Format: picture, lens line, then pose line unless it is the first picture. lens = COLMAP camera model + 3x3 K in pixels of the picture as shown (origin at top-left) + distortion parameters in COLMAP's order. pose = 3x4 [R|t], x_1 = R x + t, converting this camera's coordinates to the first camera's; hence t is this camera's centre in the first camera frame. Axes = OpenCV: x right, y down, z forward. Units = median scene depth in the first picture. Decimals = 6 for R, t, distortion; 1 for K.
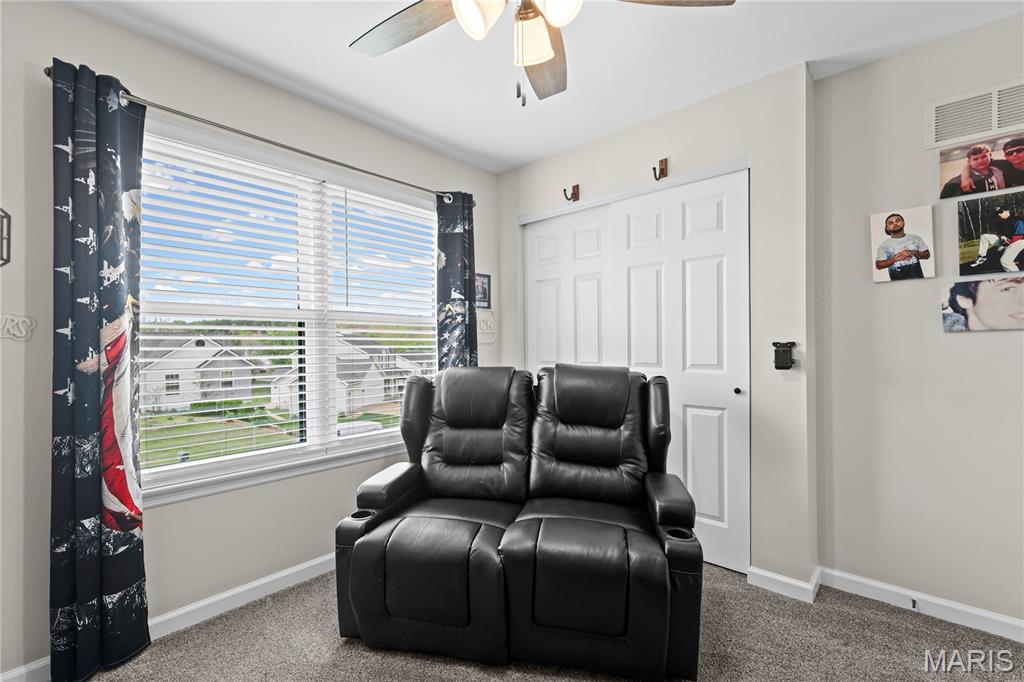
lens RADIAL K [[446.6, 0, 508.8], [0, 446.6, 342.7], [0, 0, 1]] dist [0.003464, 0.000430]
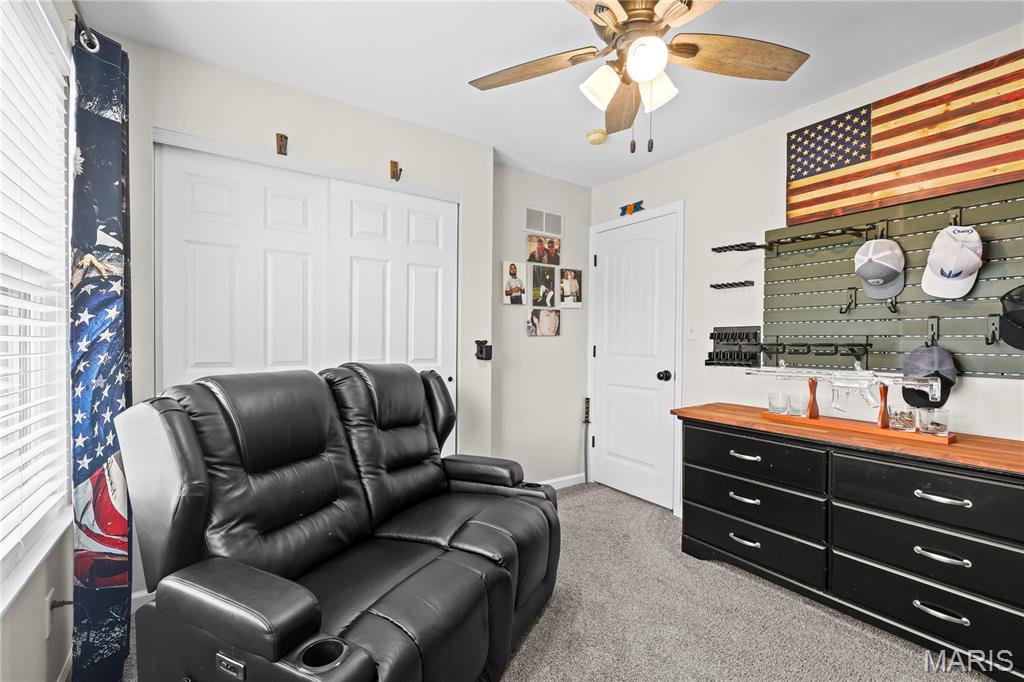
lens RADIAL K [[446.6, 0, 510.3], [0, 446.6, 343.3], [0, 0, 1]] dist [0.003464, 0.000430]
pose [[0.233903, 0.007463, 0.972231, -0.728184], [-0.011542, 0.999921, -0.004899, 0.013735], [-0.972191, -0.010076, 0.233971, 0.609451]]
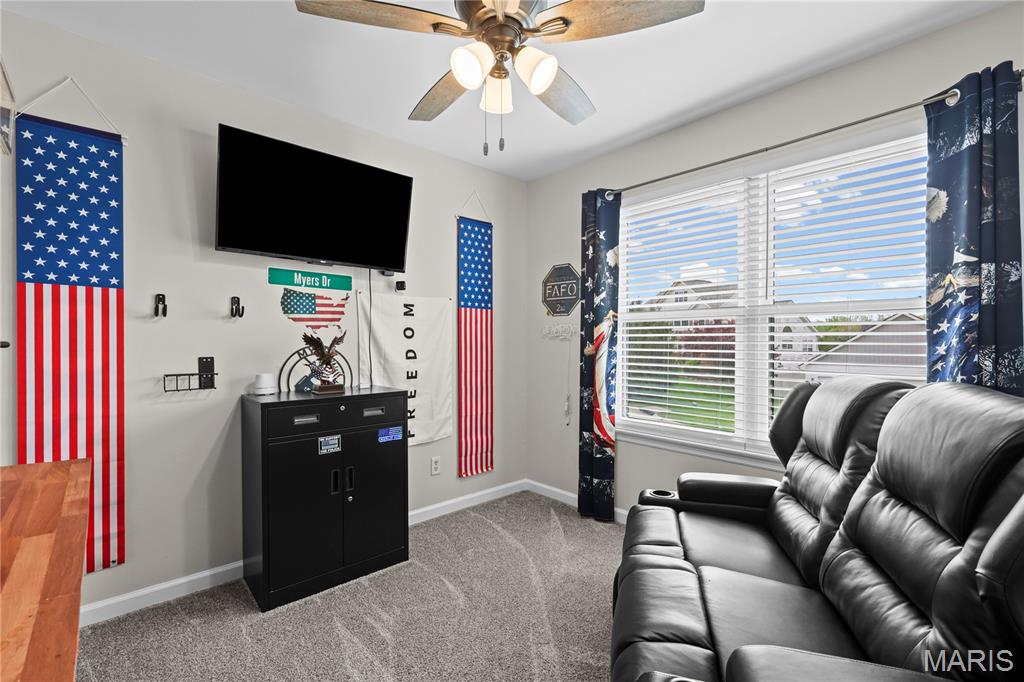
lens RADIAL K [[446.6, 0, 515.0], [0, 446.6, 343.6], [0, 0, 1]] dist [0.003464, 0.000430]
pose [[-0.087726, 0.008897, -0.996105, 0.740722], [-0.000637, 0.999959, 0.008988, 0.002818], [0.996144, 0.001423, -0.087716, 0.671490]]
